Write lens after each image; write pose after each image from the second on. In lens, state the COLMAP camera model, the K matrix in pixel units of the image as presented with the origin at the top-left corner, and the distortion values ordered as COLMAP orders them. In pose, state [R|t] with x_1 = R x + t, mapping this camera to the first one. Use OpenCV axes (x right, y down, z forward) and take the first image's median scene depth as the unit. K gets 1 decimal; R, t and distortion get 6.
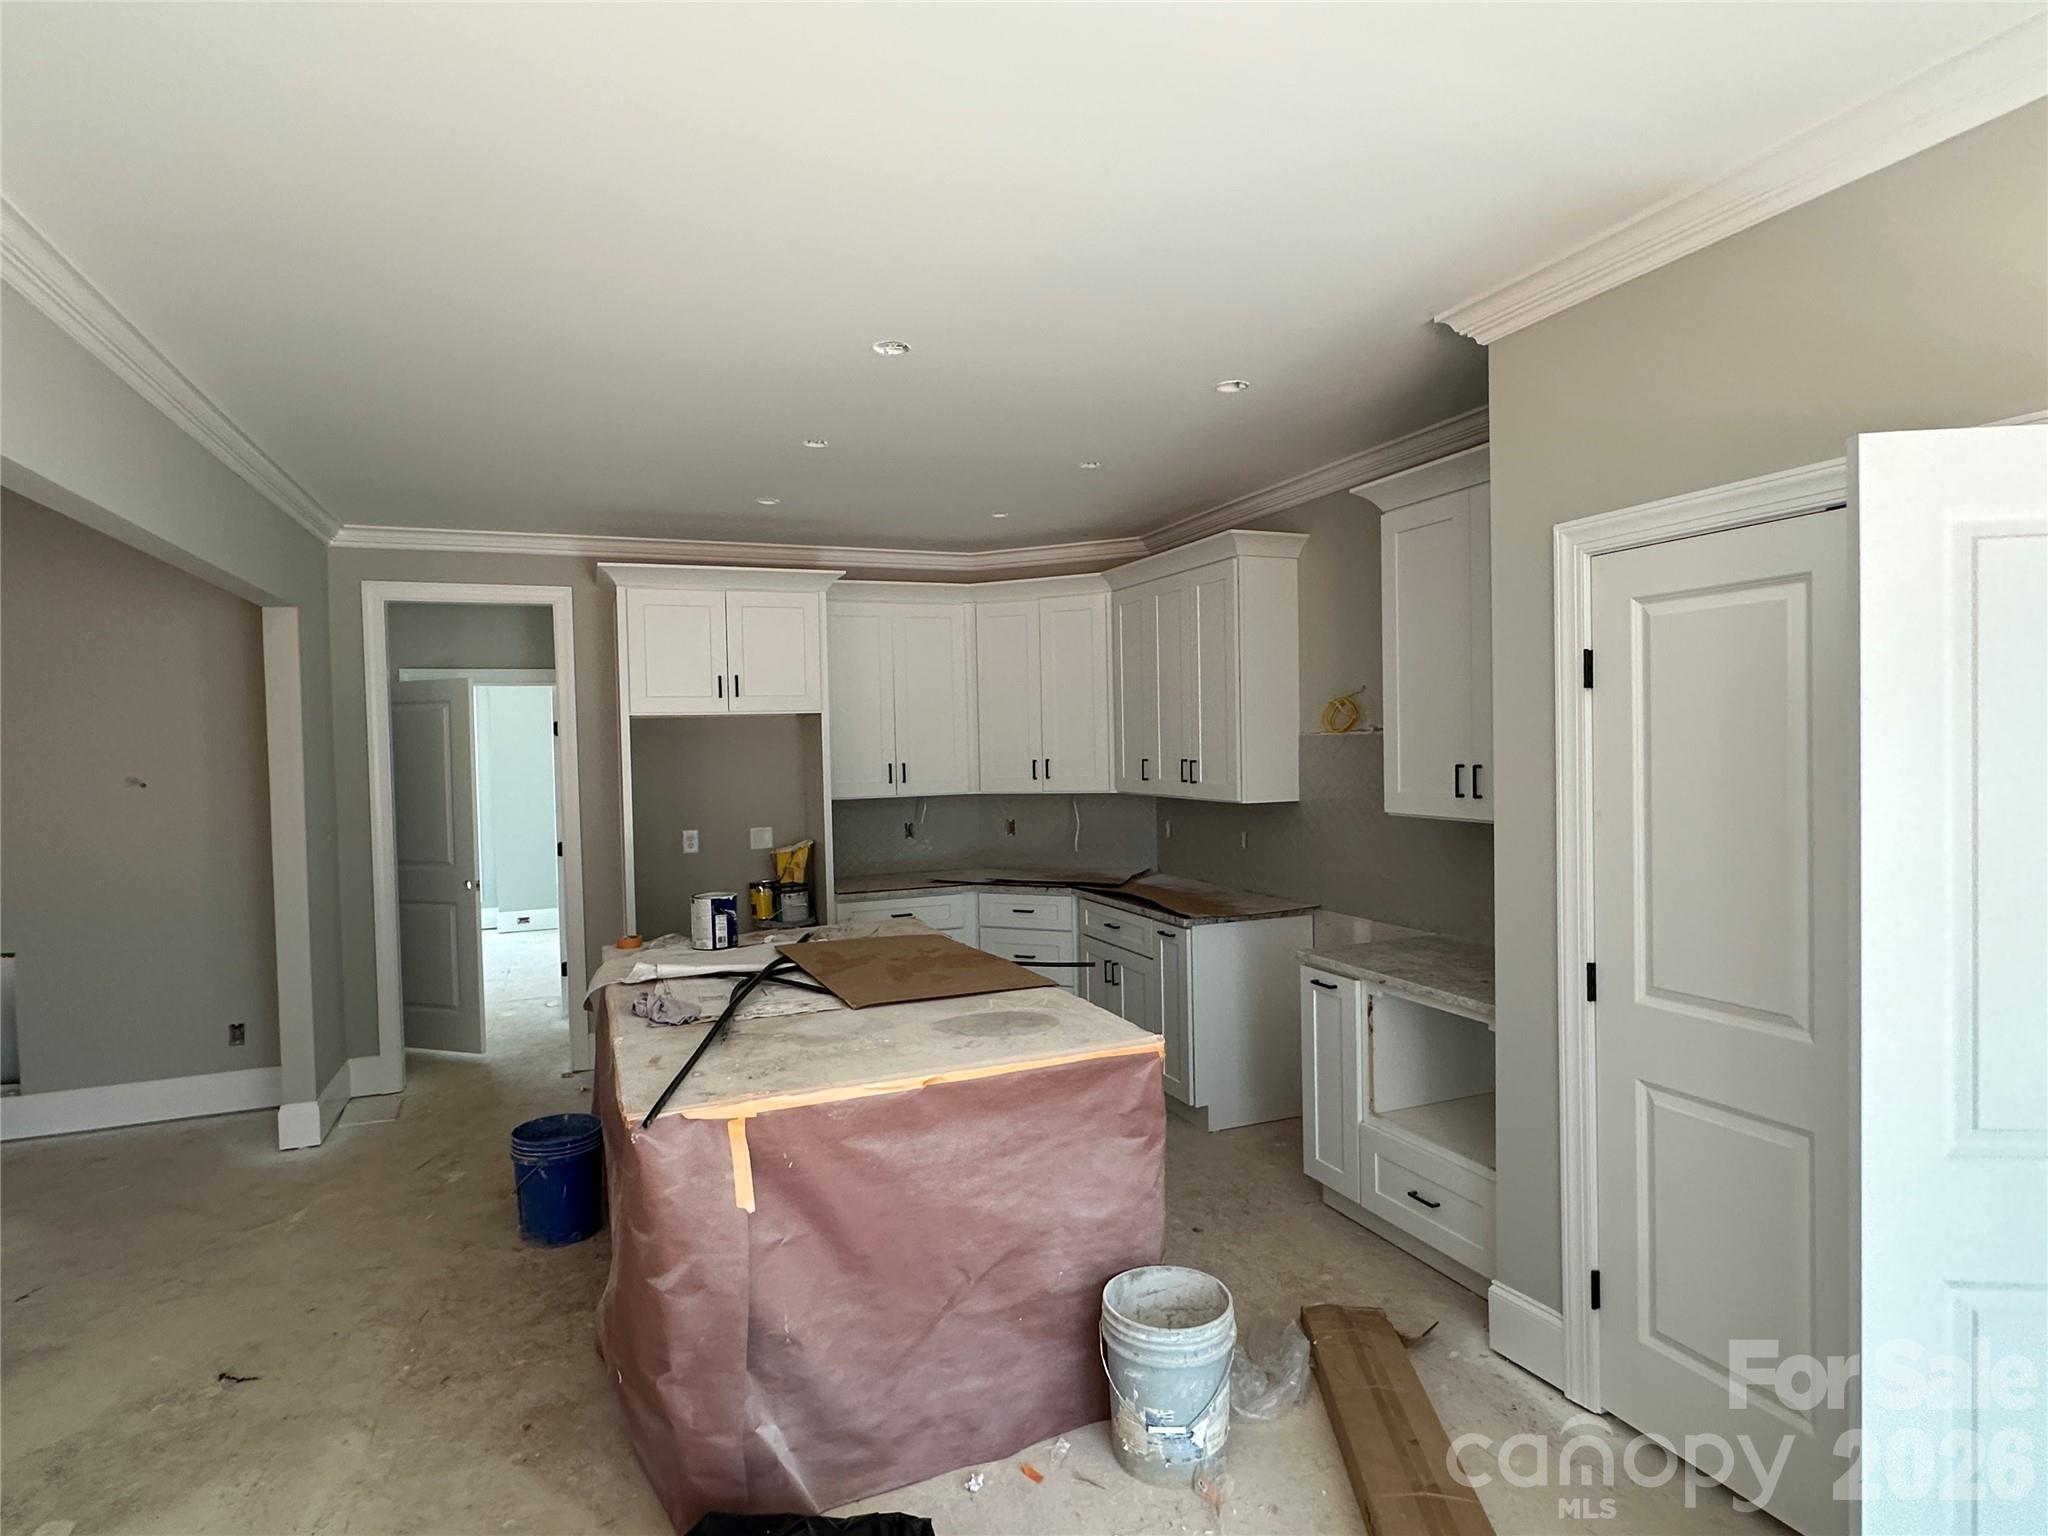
lens RADIAL K [[1098.8, 0, 1024.0], [0, 1098.8, 768.0], [0, 0, 1]] dist [0.001168, 0.000091]
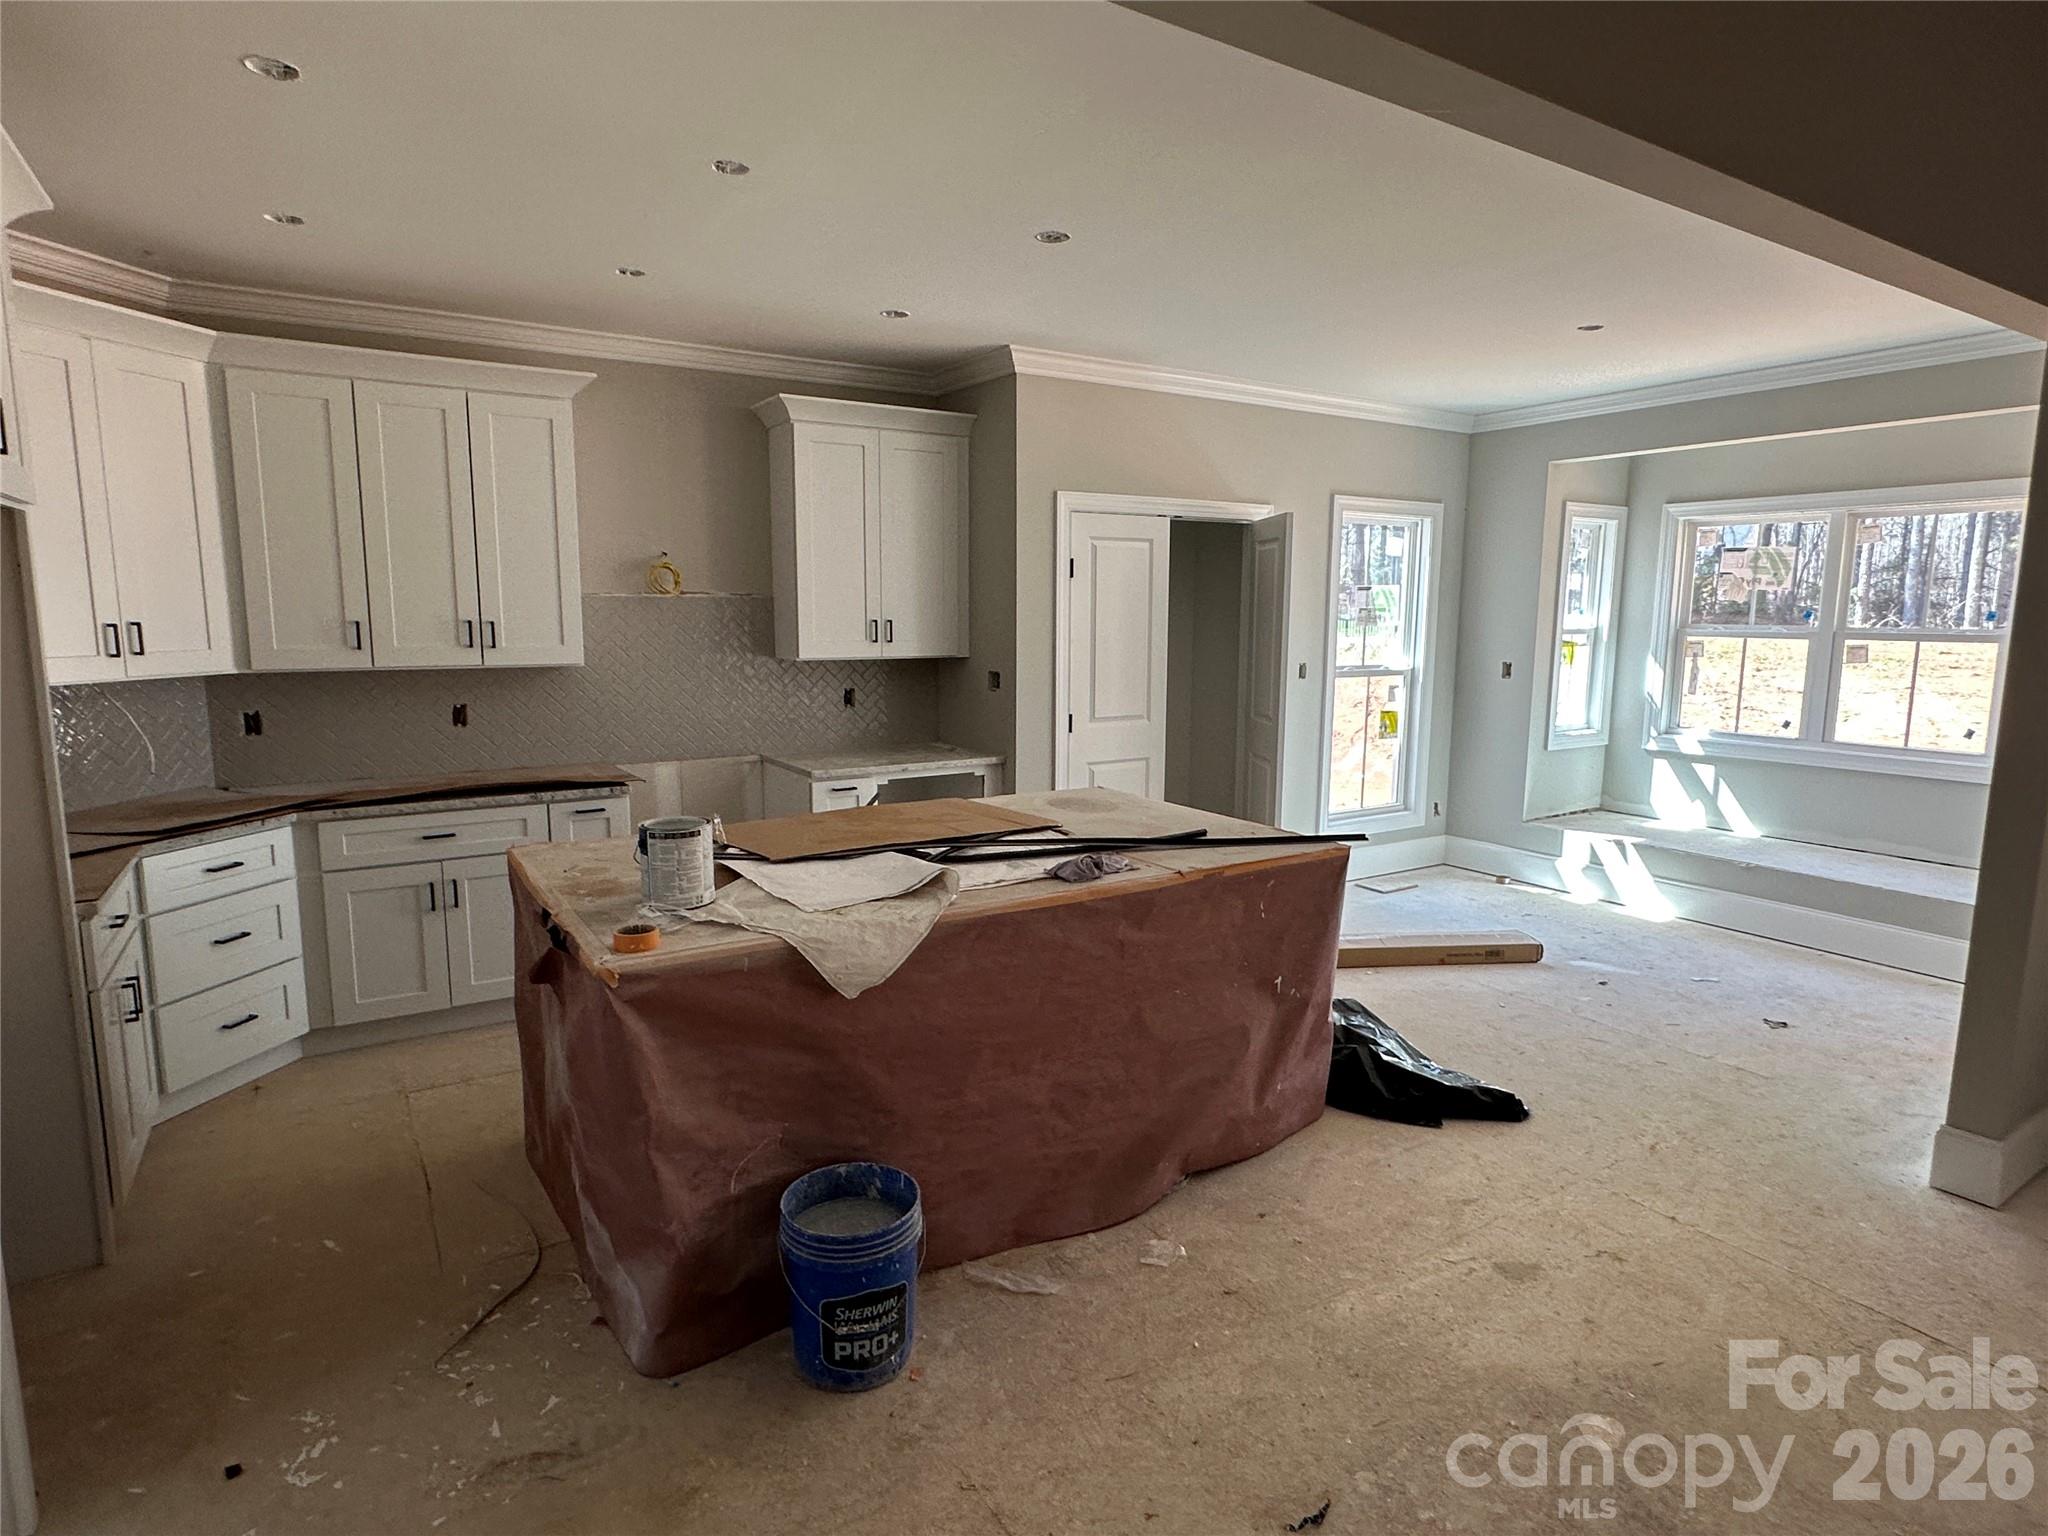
lens RADIAL K [[1098.8, 0, 1024.0], [0, 1098.8, 768.0], [0, 0, 1]] dist [0.001168, 0.000091]
pose [[-0.181607, -0.118656, 0.976186, -1.025138], [0.023740, 0.991875, 0.124980, 0.013587], [-0.983085, 0.045872, -0.177314, 1.013618]]
